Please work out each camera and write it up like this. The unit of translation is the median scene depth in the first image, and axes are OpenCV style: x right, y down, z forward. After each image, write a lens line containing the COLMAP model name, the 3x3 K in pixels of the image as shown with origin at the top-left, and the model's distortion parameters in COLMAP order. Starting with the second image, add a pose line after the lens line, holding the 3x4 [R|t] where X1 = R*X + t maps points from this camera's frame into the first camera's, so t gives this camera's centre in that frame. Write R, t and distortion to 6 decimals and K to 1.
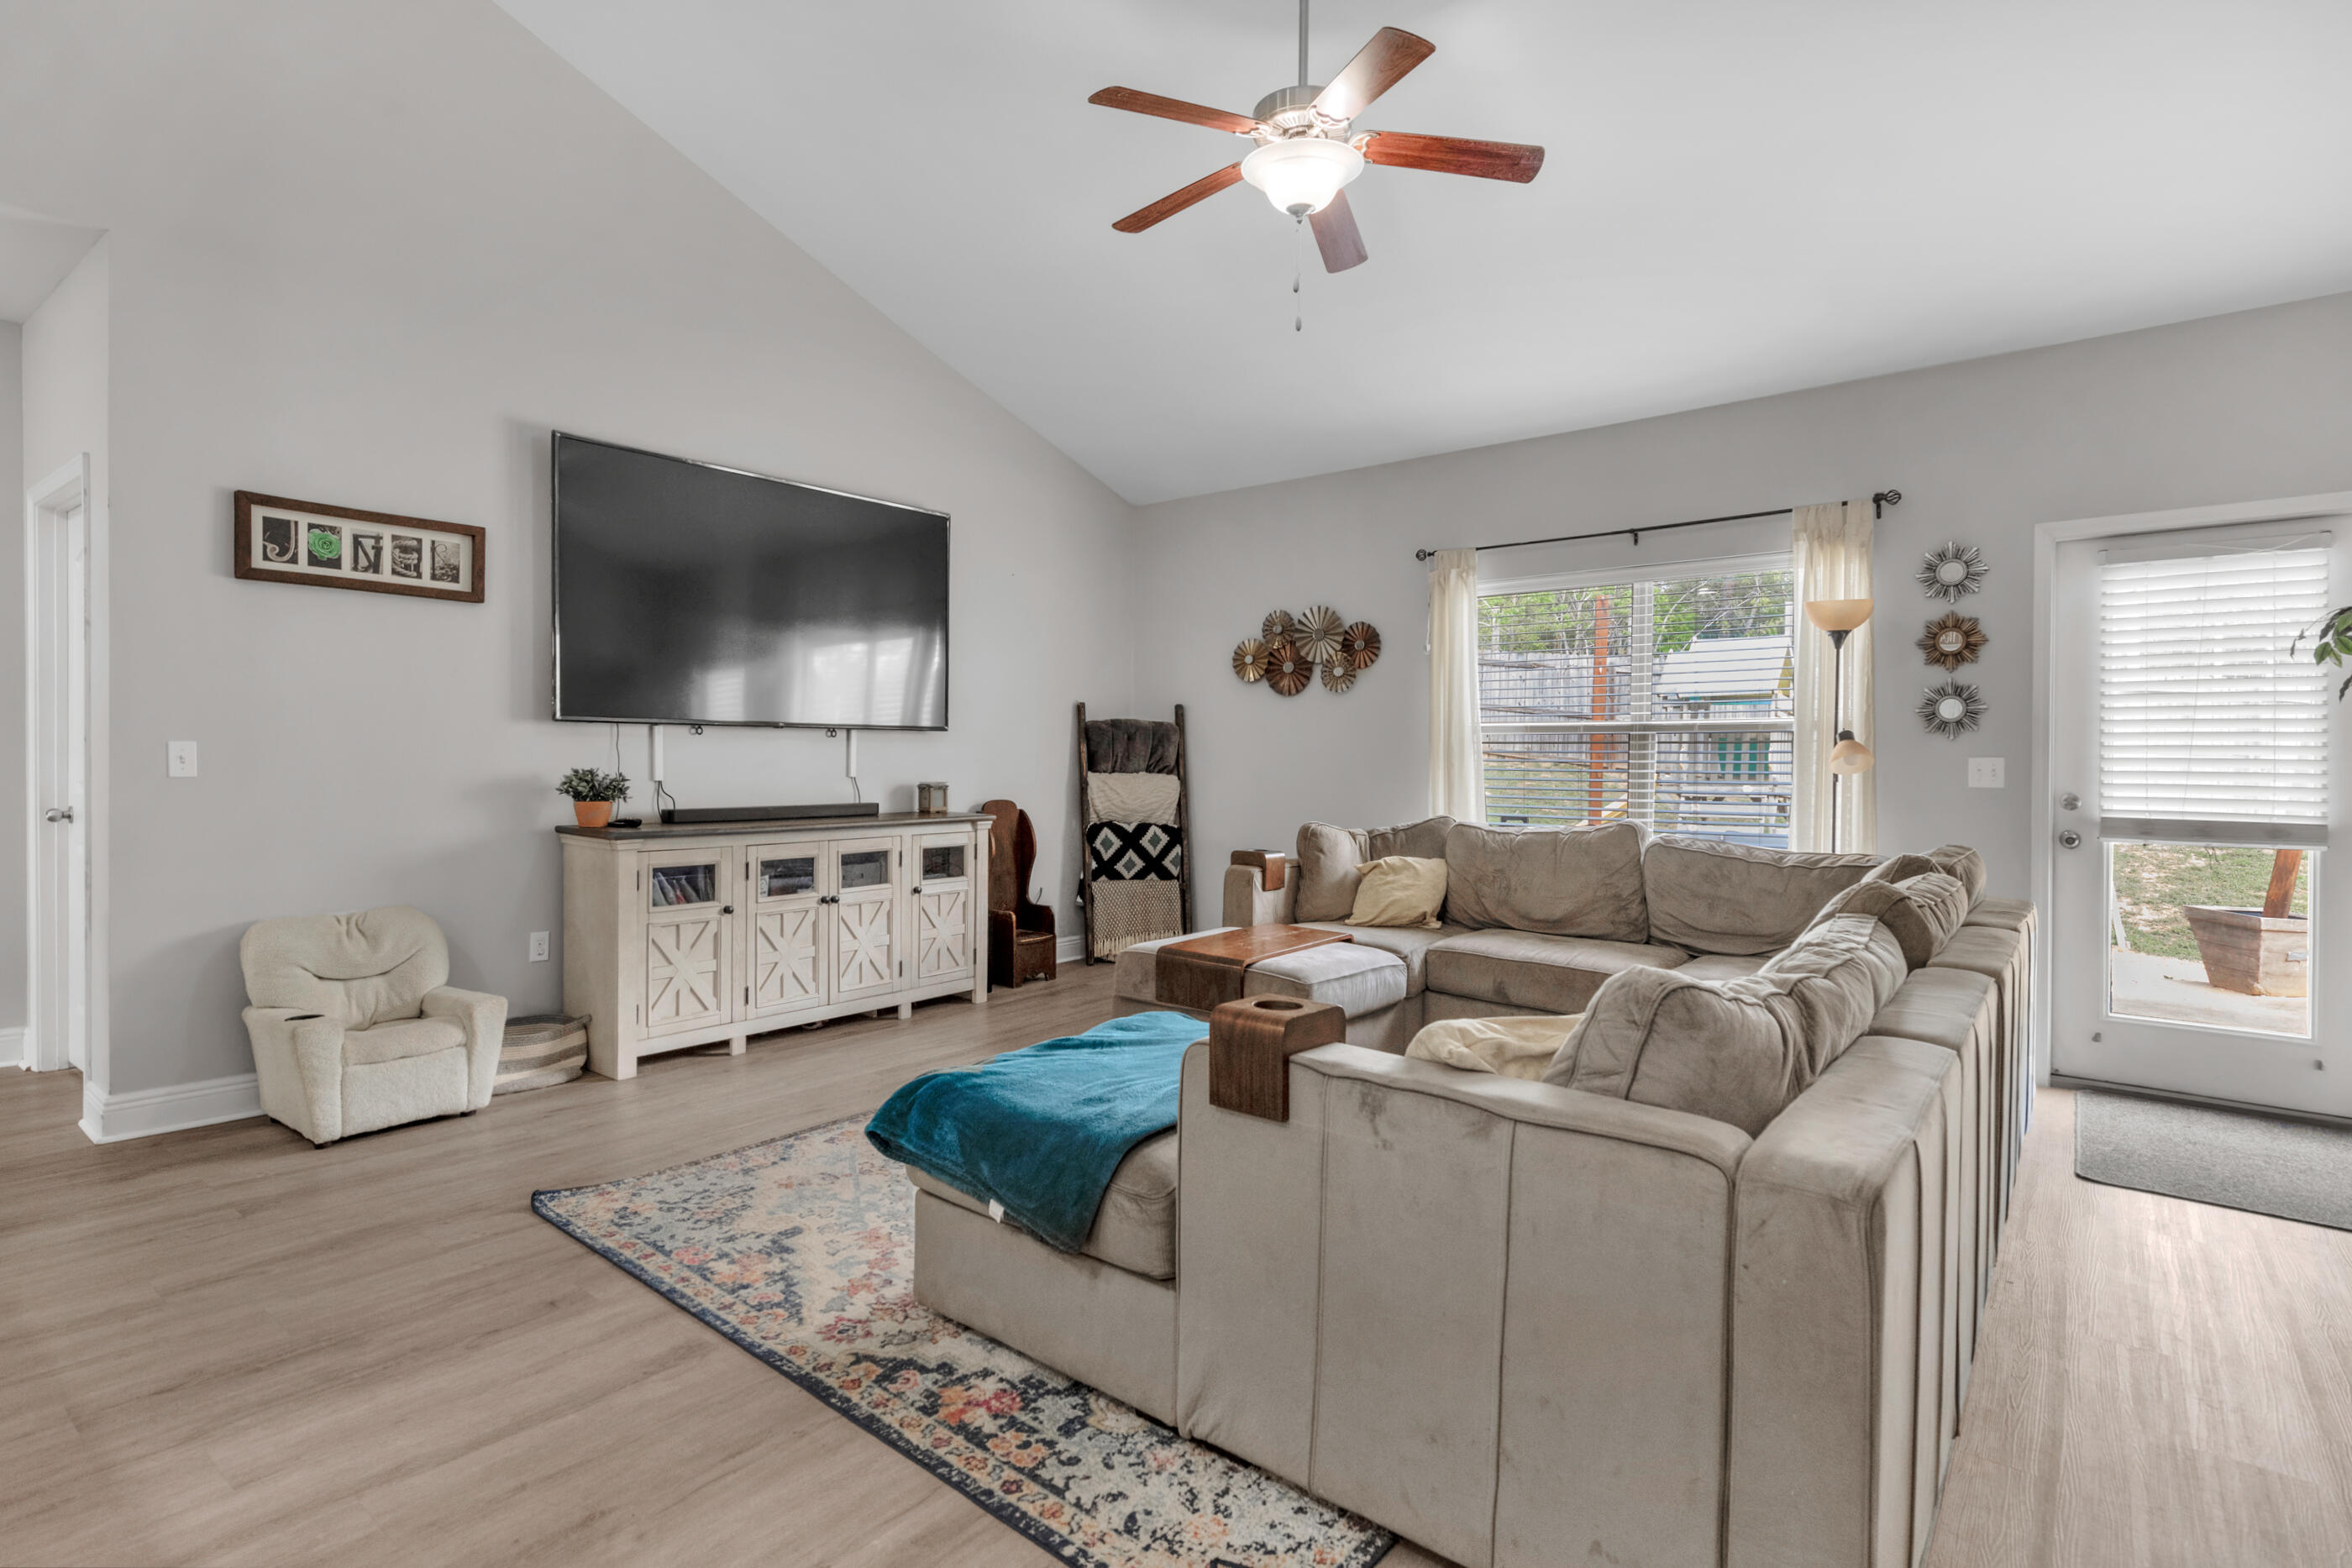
lens RADIAL K [[1152.5, 0, 1159.0], [0, 1152.5, 766.2], [0, 0, 1]] dist [0.021332, -0.000064]
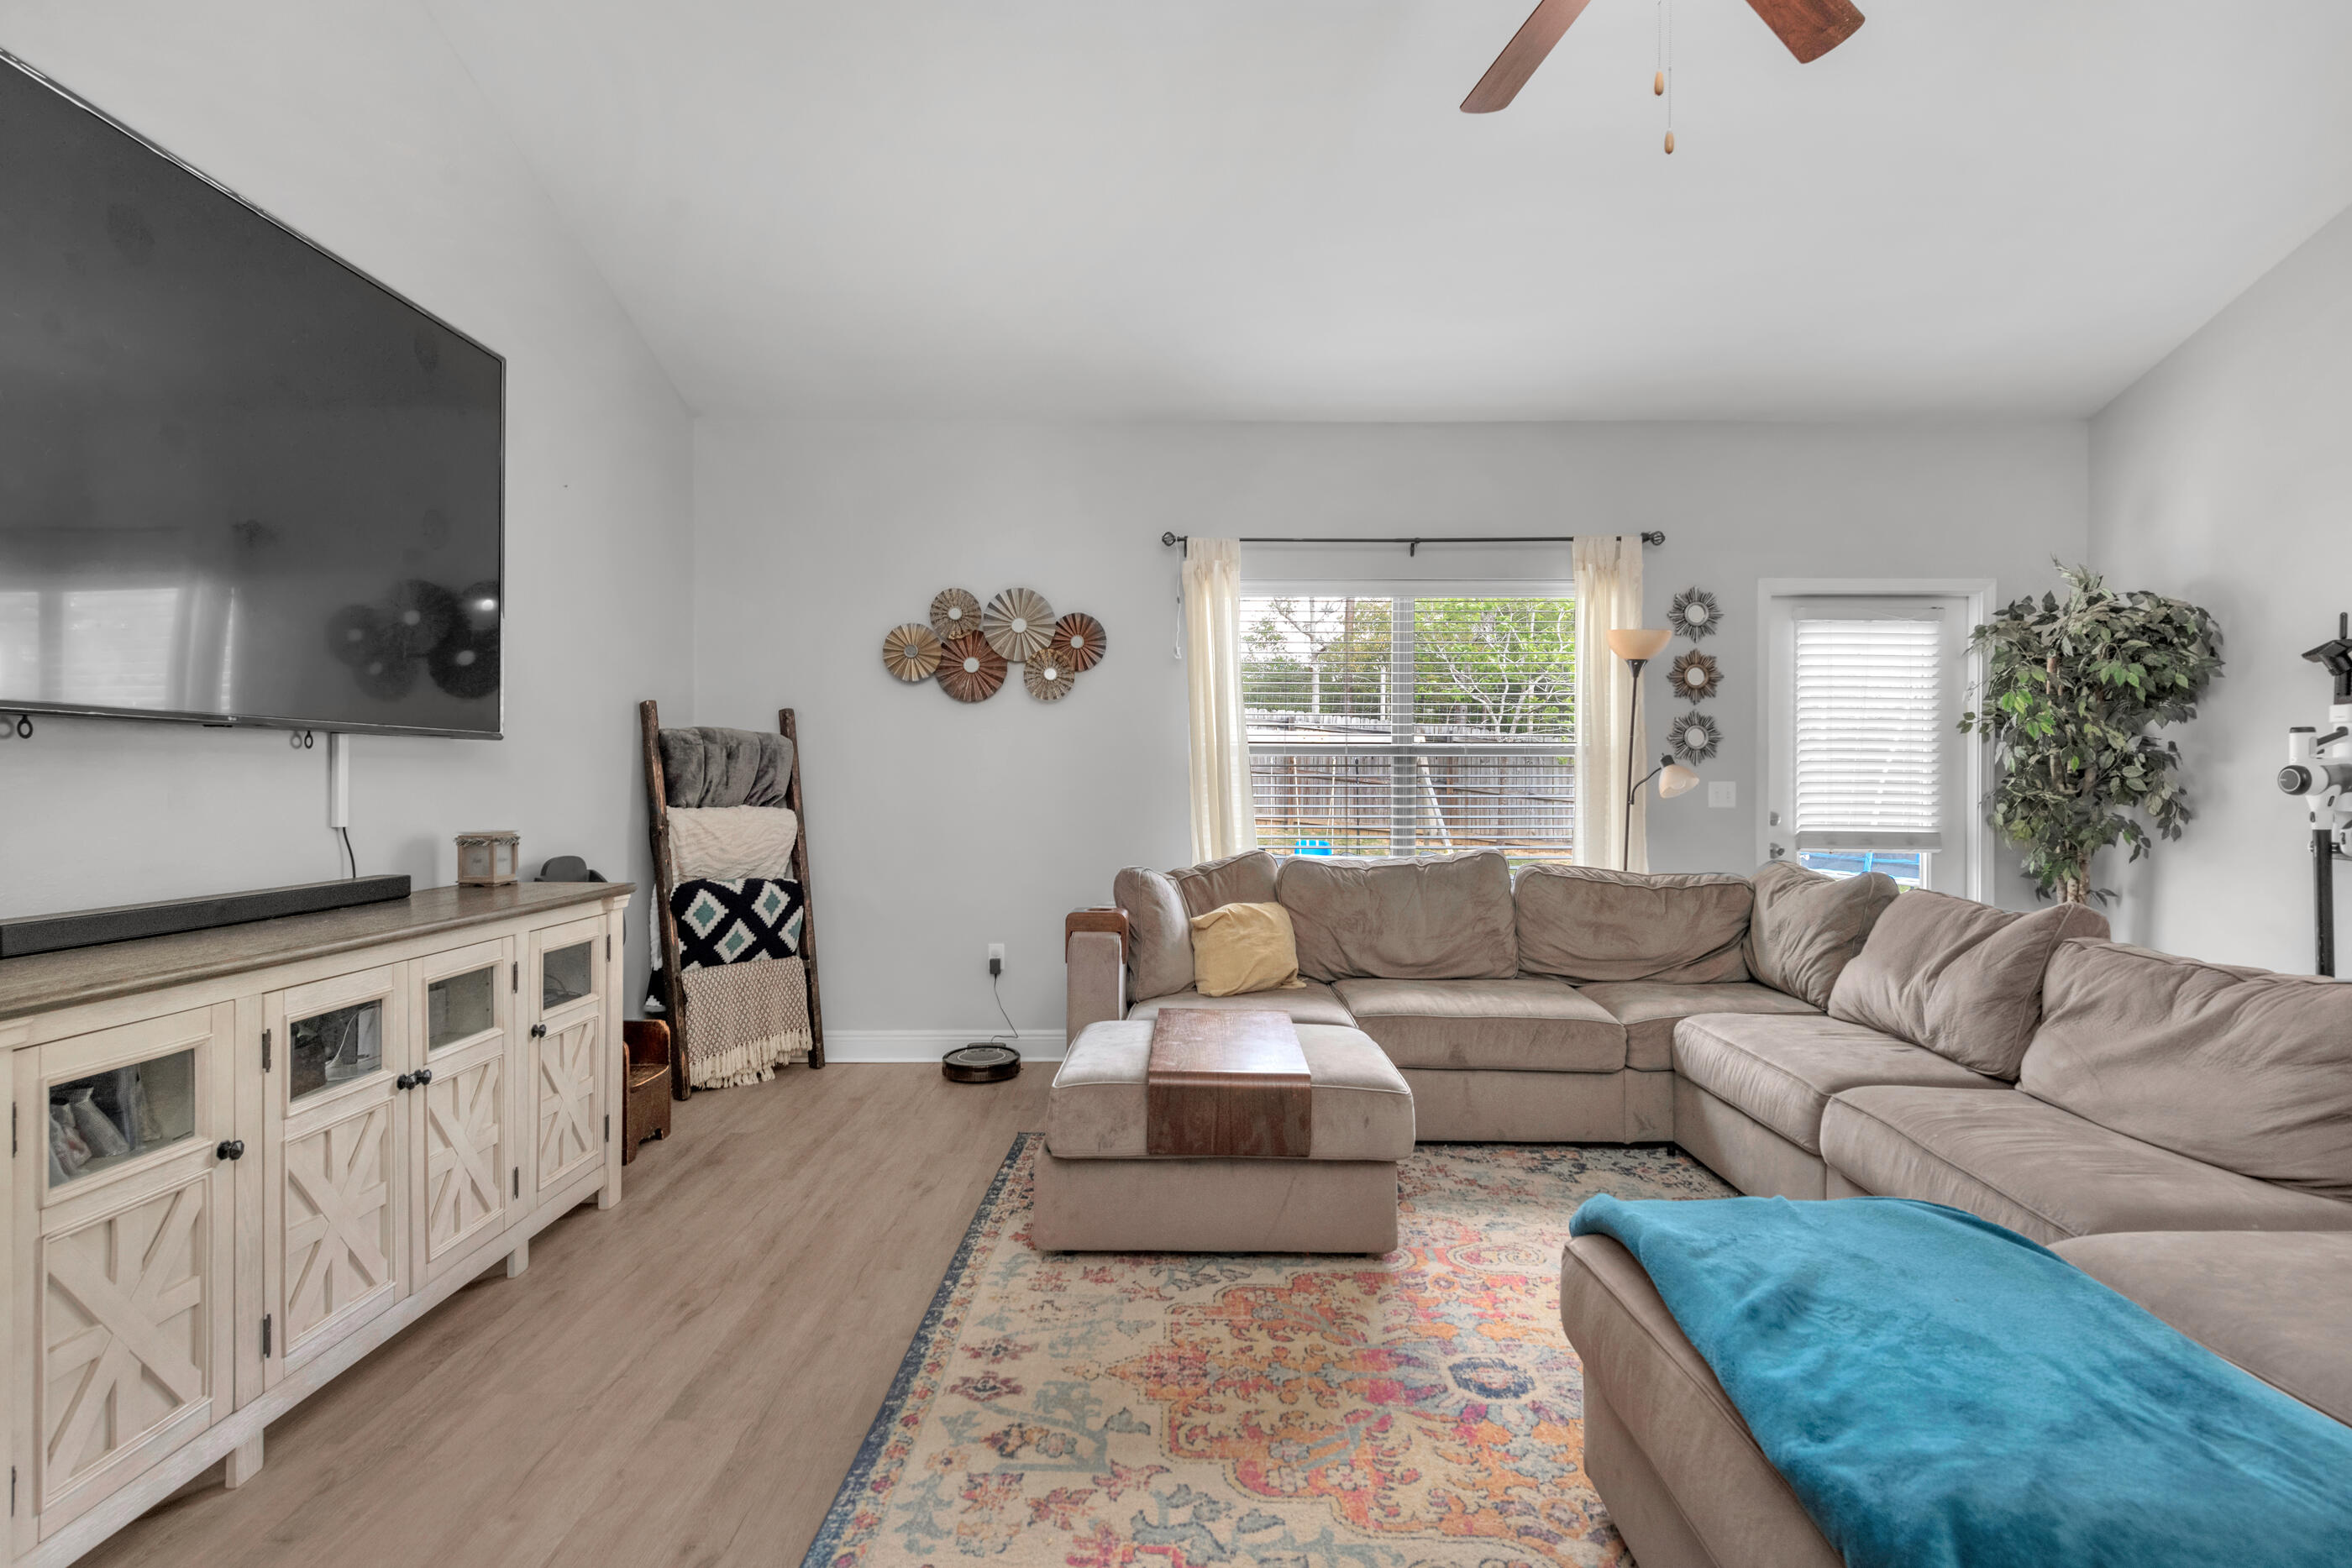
lens RADIAL K [[1155.4, 0, 1198.6], [0, 1155.4, 793.3], [0, 0, 1]] dist [0.024387, -0.009014]
pose [[0.766858, -0.009804, 0.641741, -0.371194], [0.006983, 0.999952, 0.006932, -0.006827], [-0.641778, -0.000835, 0.766890, 0.442010]]
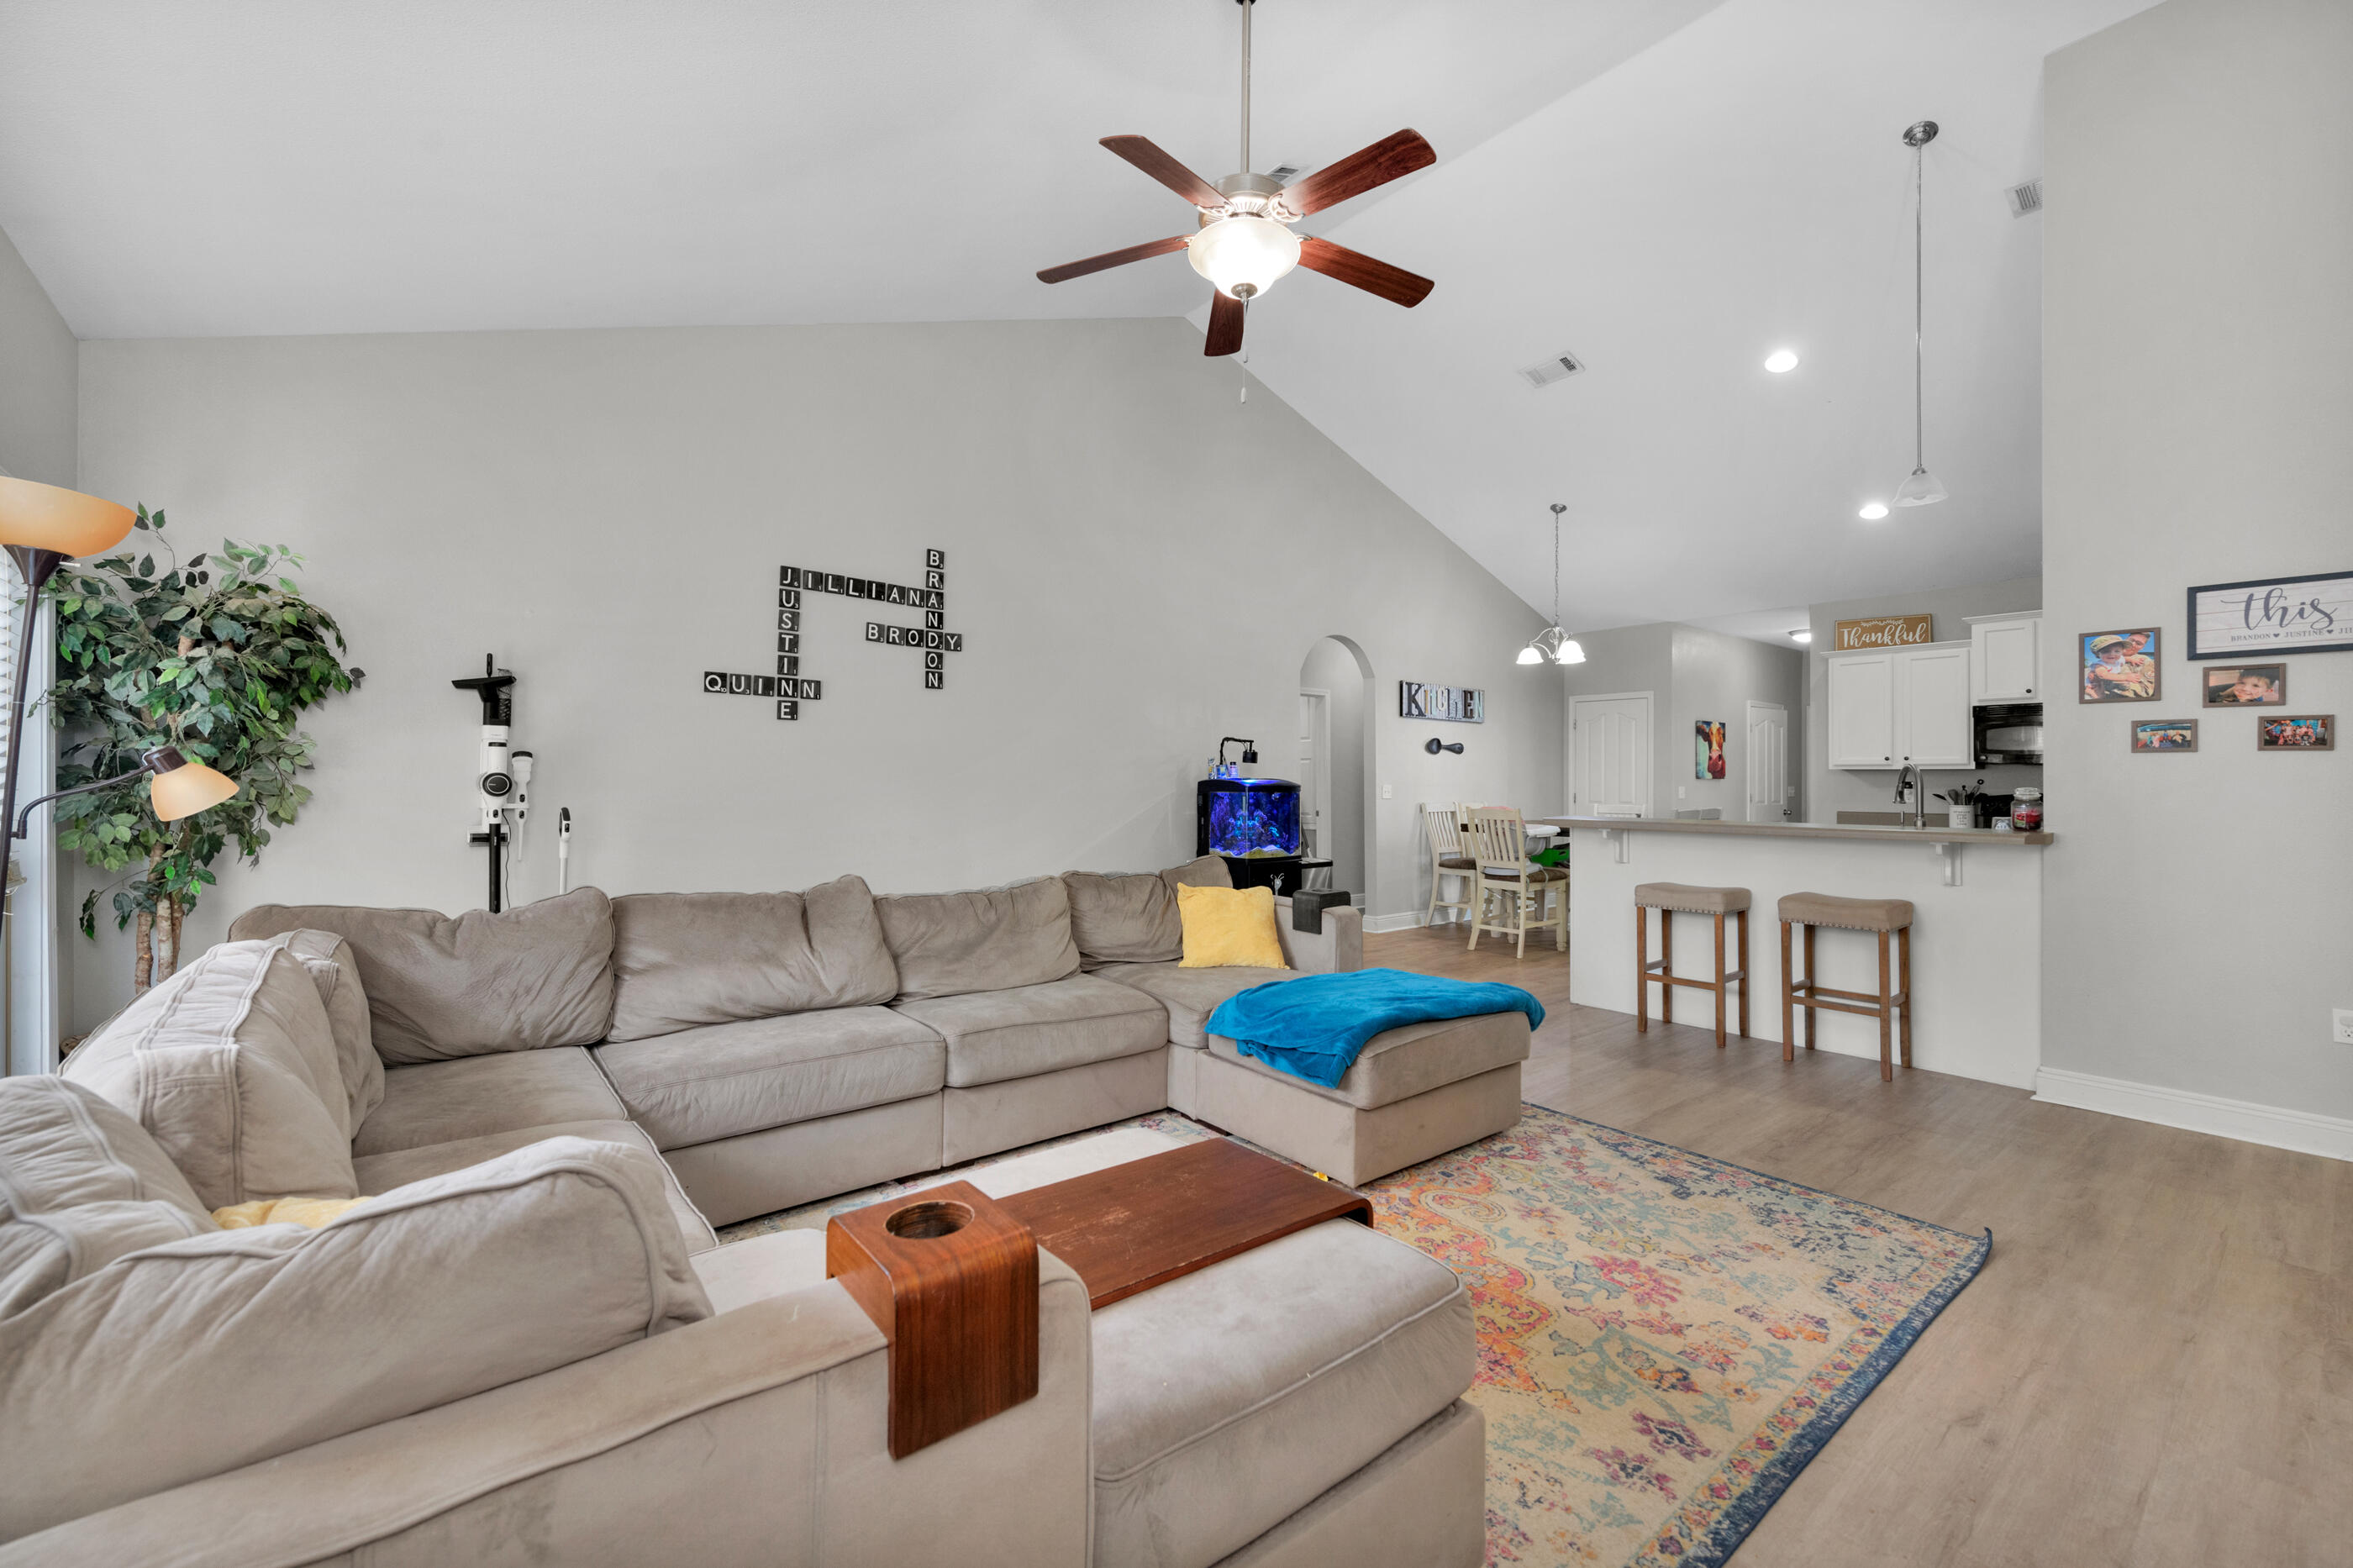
lens RADIAL K [[967.0, 0, 1176.5], [0, 967.0, 784.0], [0, 0, 1]] dist [0.018275, -0.007811]
pose [[-0.978478, -0.013497, 0.205909, -0.002138], [-0.011513, 0.999875, 0.010829, -0.021306], [-0.206030, 0.008225, -0.978511, 1.320287]]
